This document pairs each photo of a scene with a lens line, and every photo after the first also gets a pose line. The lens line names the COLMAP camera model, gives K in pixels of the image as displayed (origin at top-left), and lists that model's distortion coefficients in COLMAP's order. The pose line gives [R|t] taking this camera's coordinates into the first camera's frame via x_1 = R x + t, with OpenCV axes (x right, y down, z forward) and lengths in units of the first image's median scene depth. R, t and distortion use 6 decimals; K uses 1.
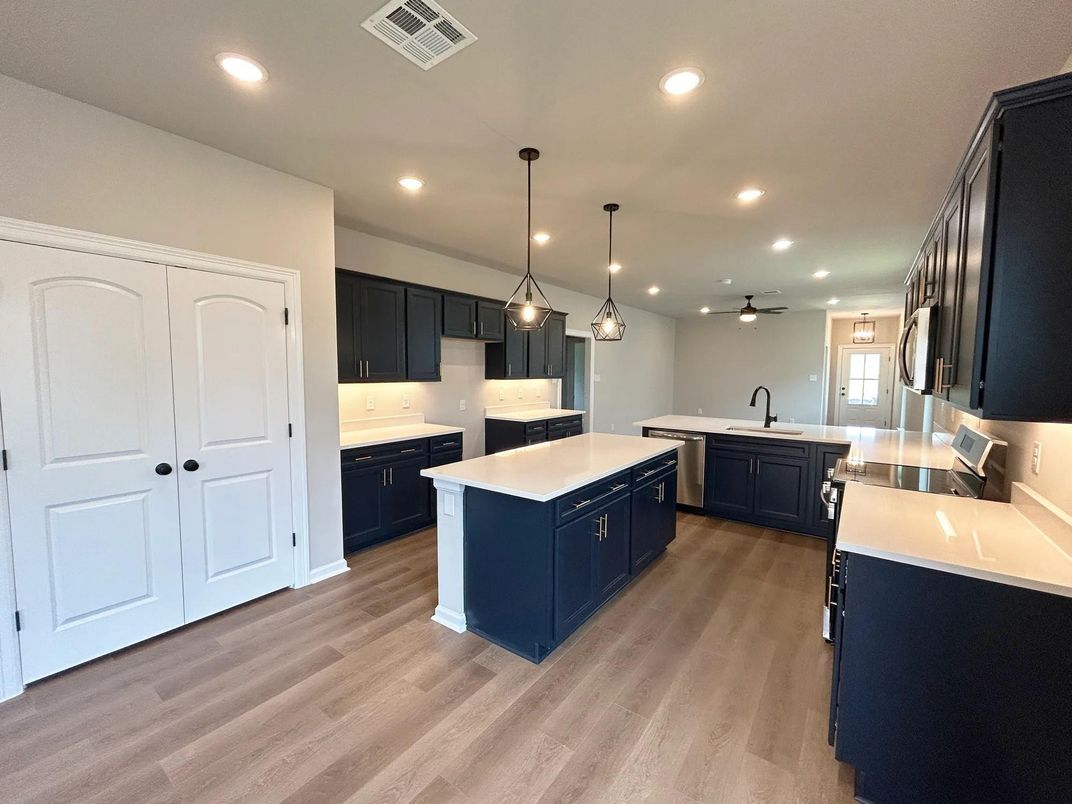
lens RADIAL K [[446.2, 0, 531.5], [0, 446.2, 402.9], [0, 0, 1]] dist [0.000418, 0.000113]
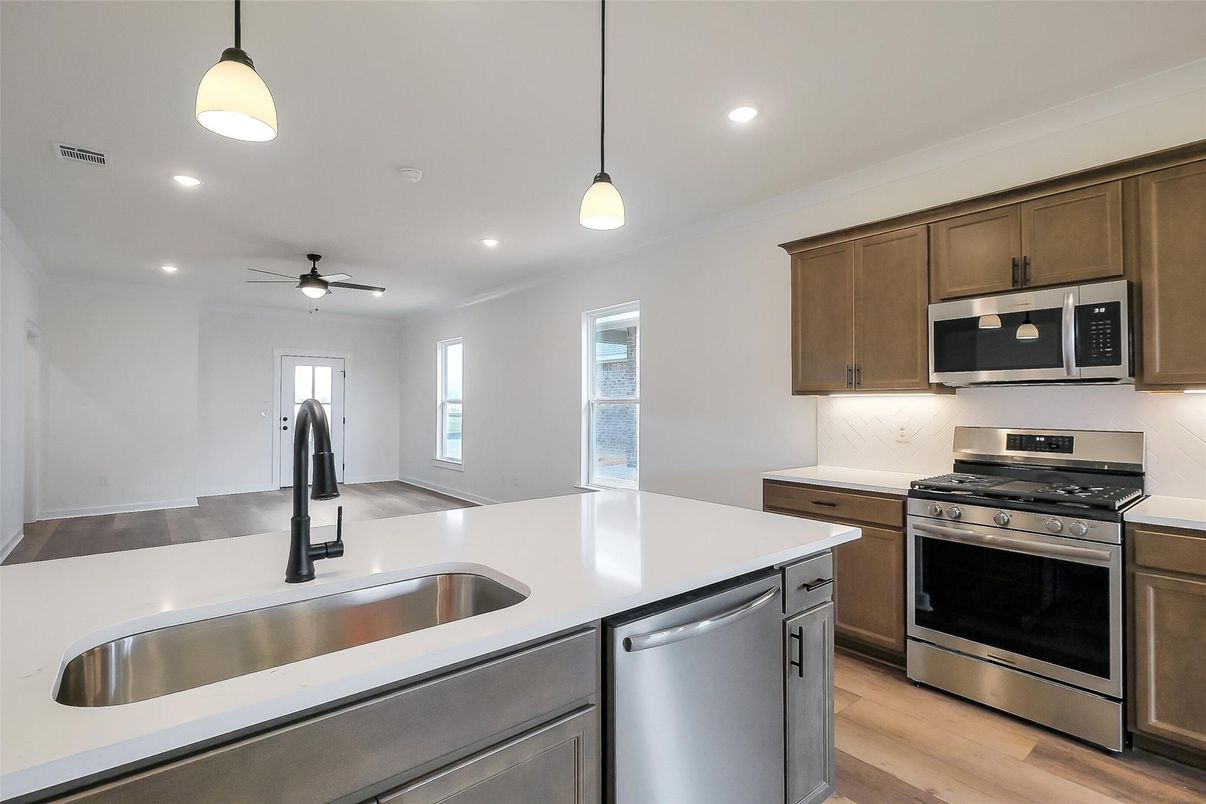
lens RADIAL K [[535.2, 0, 594.5], [0, 535.2, 397.5], [0, 0, 1]] dist [0.001493, 0.000105]
pose [[0.245323, -0.003827, 0.969434, -0.190169], [0.081510, 0.996533, -0.016693, -0.036419], [-0.966009, 0.083113, 0.244784, 1.061636]]
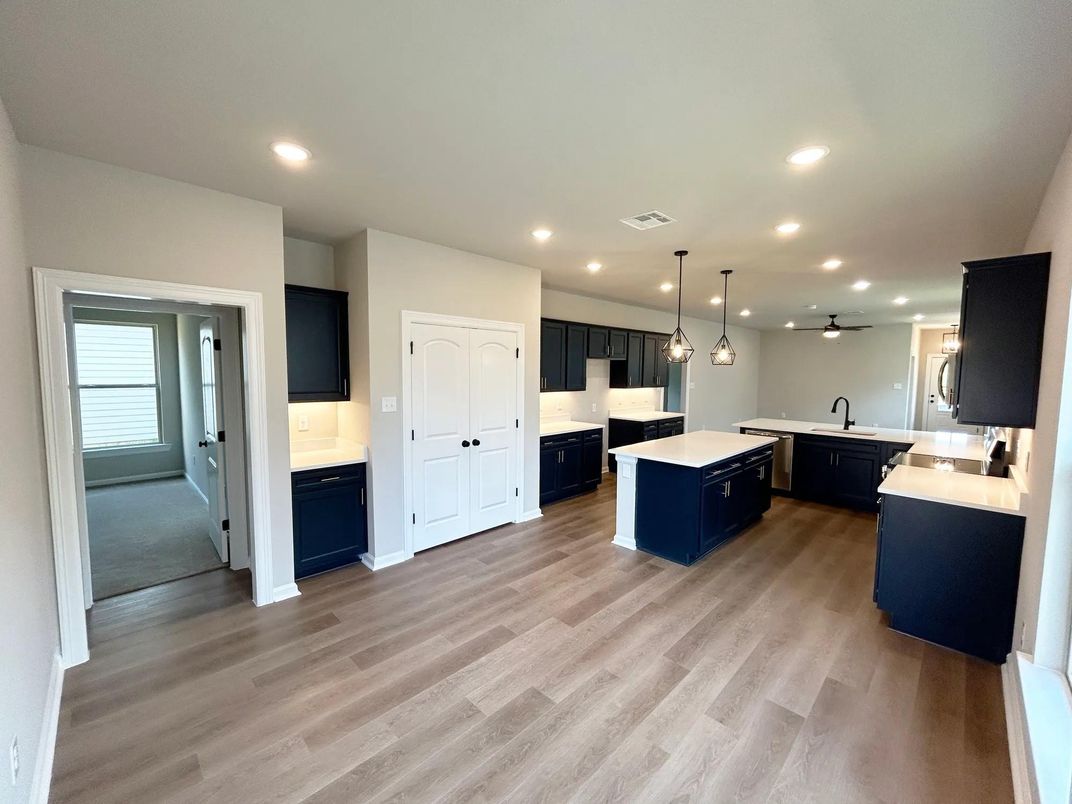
lens RADIAL K [[434.1, 0, 533.4], [0, 434.1, 403.3], [0, 0, 1]] dist [0.000894, 0.000324]
pose [[0.988531, 0.014321, -0.150339, -0.208646], [-0.014171, 0.999897, 0.002069, -0.012434], [0.150353, 0.000085, 0.988632, -0.446397]]
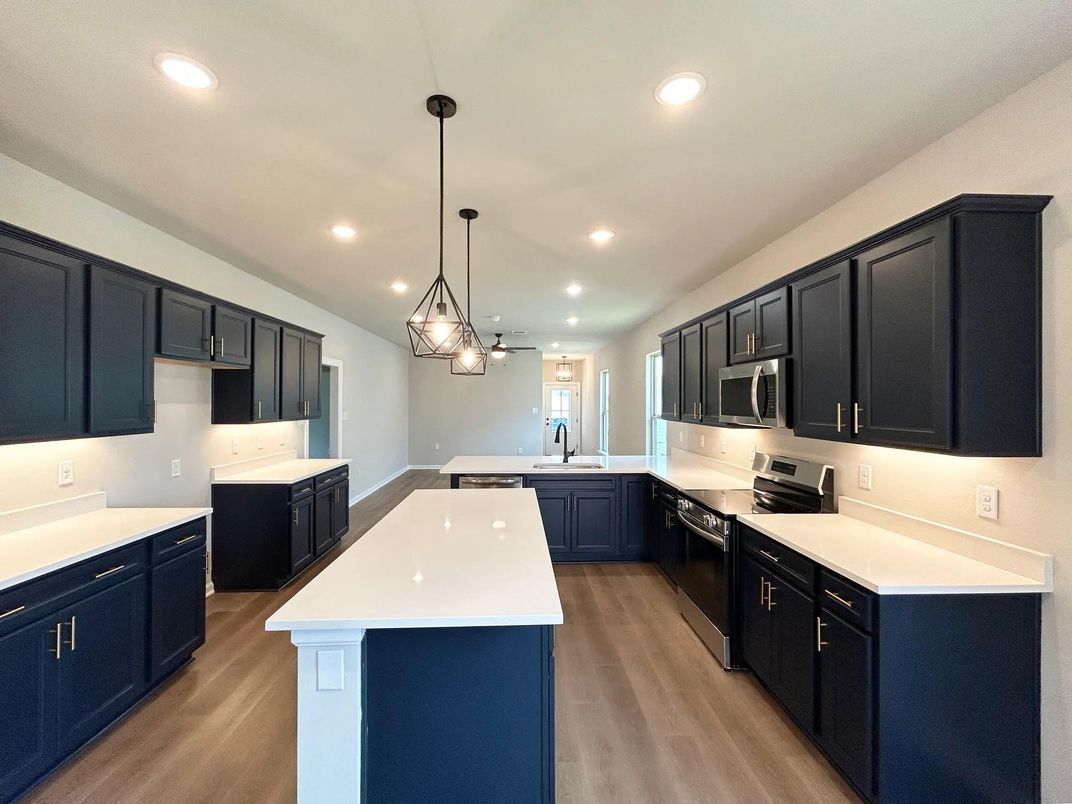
lens RADIAL K [[458.2, 0, 534.4], [0, 458.2, 400.8], [0, 0, 1]] dist [0.001144, 0.000707]
pose [[0.776972, -0.003012, 0.629528, -0.250950], [0.051210, 0.996977, -0.058434, -0.037910], [-0.627448, 0.077640, 0.774778, 0.284595]]
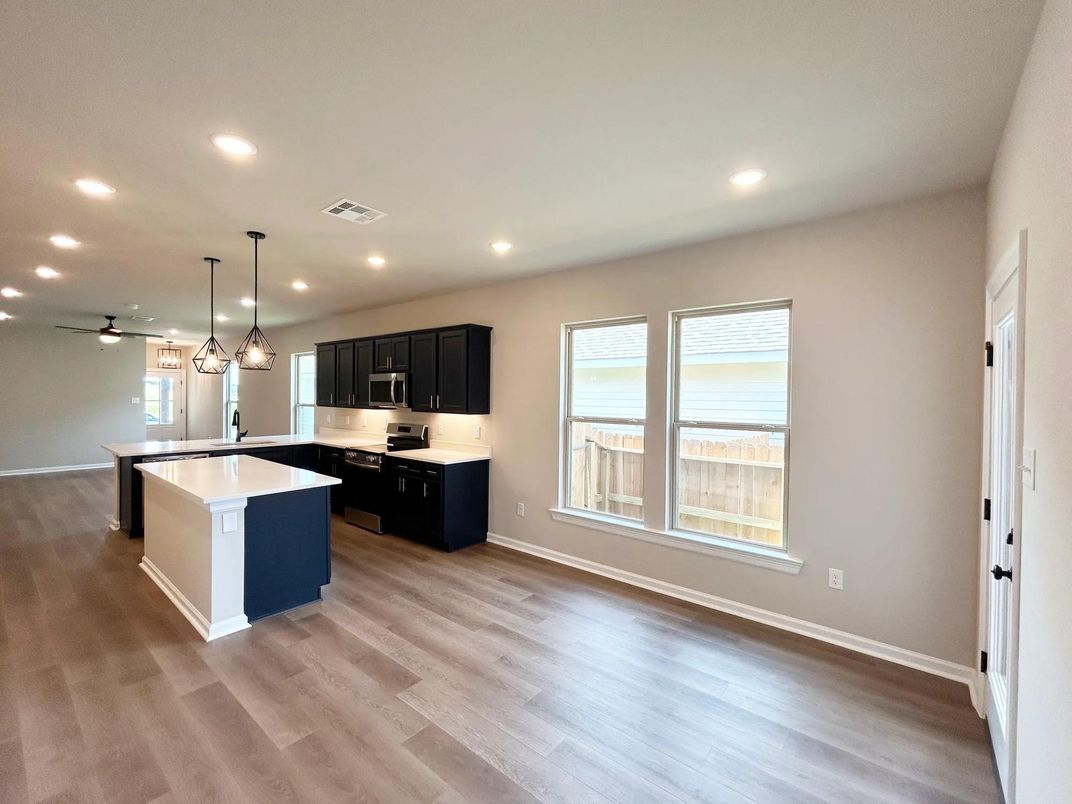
lens RADIAL K [[458.2, 0, 534.4], [0, 458.2, 400.8], [0, 0, 1]] dist [0.001144, 0.000707]
pose [[0.056720, -0.017372, 0.998239, -0.942169], [0.063584, 0.997882, 0.013753, -0.032832], [-0.996363, 0.062692, 0.057704, 0.107824]]
